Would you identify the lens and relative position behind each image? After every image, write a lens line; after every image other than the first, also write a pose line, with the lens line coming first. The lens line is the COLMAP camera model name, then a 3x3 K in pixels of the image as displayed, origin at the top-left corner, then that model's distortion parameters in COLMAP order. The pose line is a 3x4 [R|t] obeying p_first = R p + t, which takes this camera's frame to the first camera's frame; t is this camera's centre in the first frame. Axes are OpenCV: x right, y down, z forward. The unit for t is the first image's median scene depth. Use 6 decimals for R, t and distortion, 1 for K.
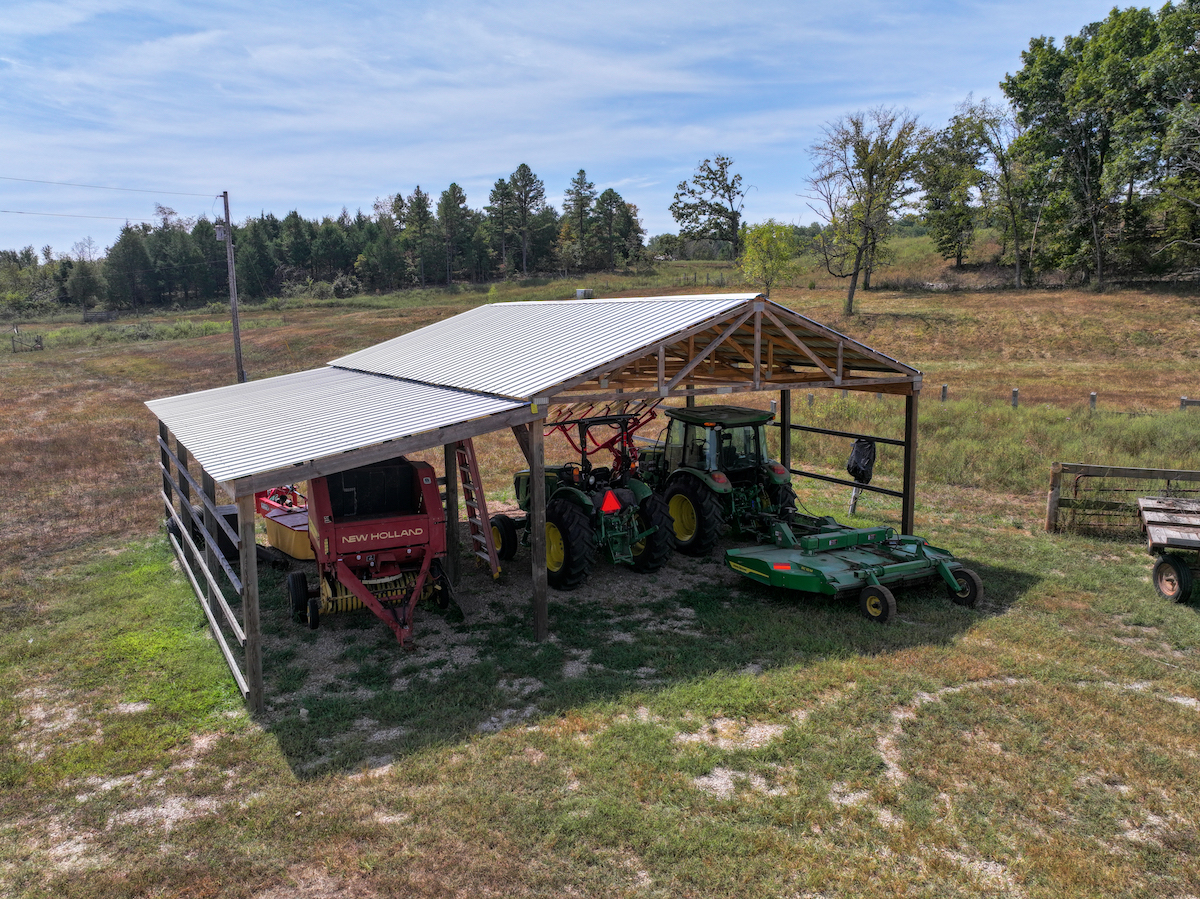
lens RADIAL K [[839.4, 0, 599.2], [0, 839.4, 448.0], [0, 0, 1]] dist [-0.005723, 0.016592]
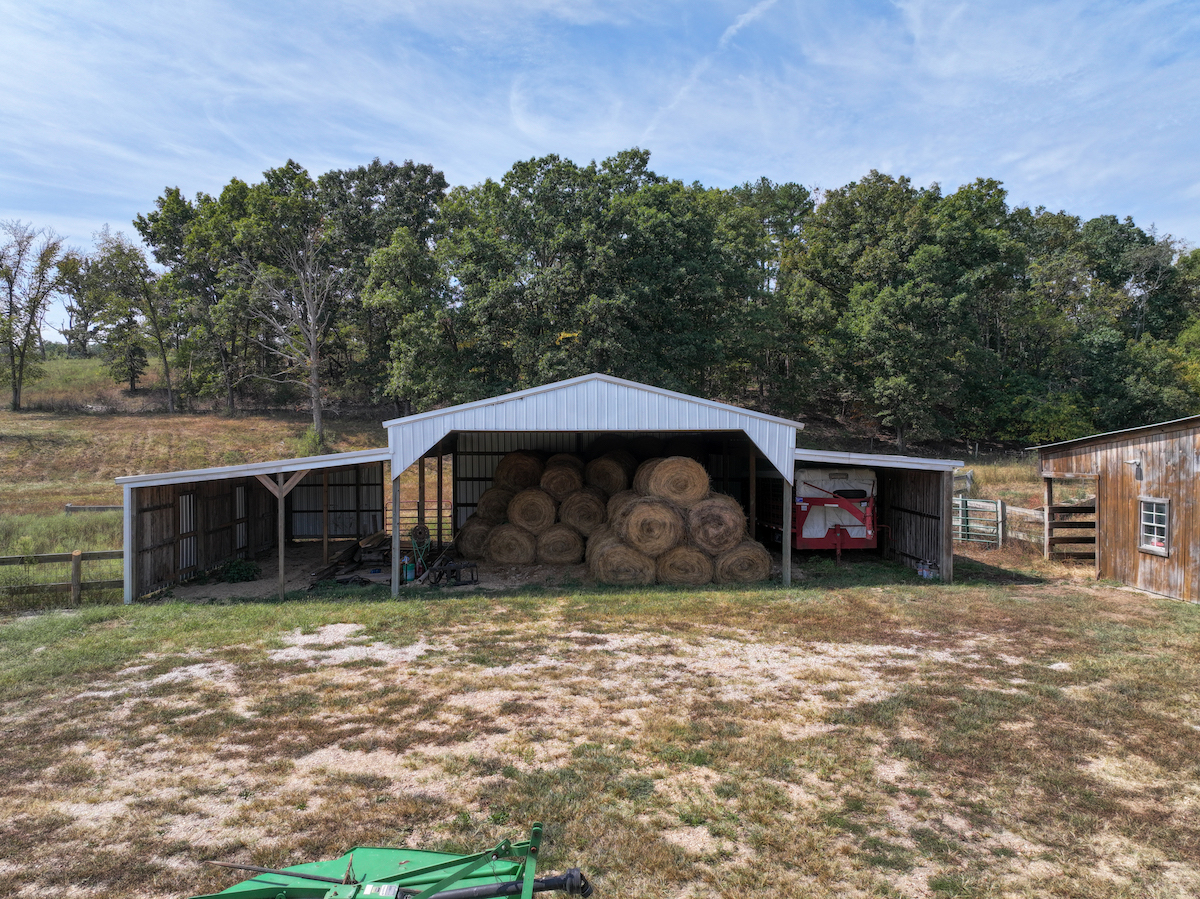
lens RADIAL K [[839.4, 0, 597.8], [0, 839.4, 449.2], [0, 0, 1]] dist [-0.005723, 0.016592]
pose [[0.699183, -0.005812, 0.714919, 0.124777], [0.110838, 0.988758, -0.100360, 0.019398], [-0.706299, 0.149410, 0.691967, -0.096197]]
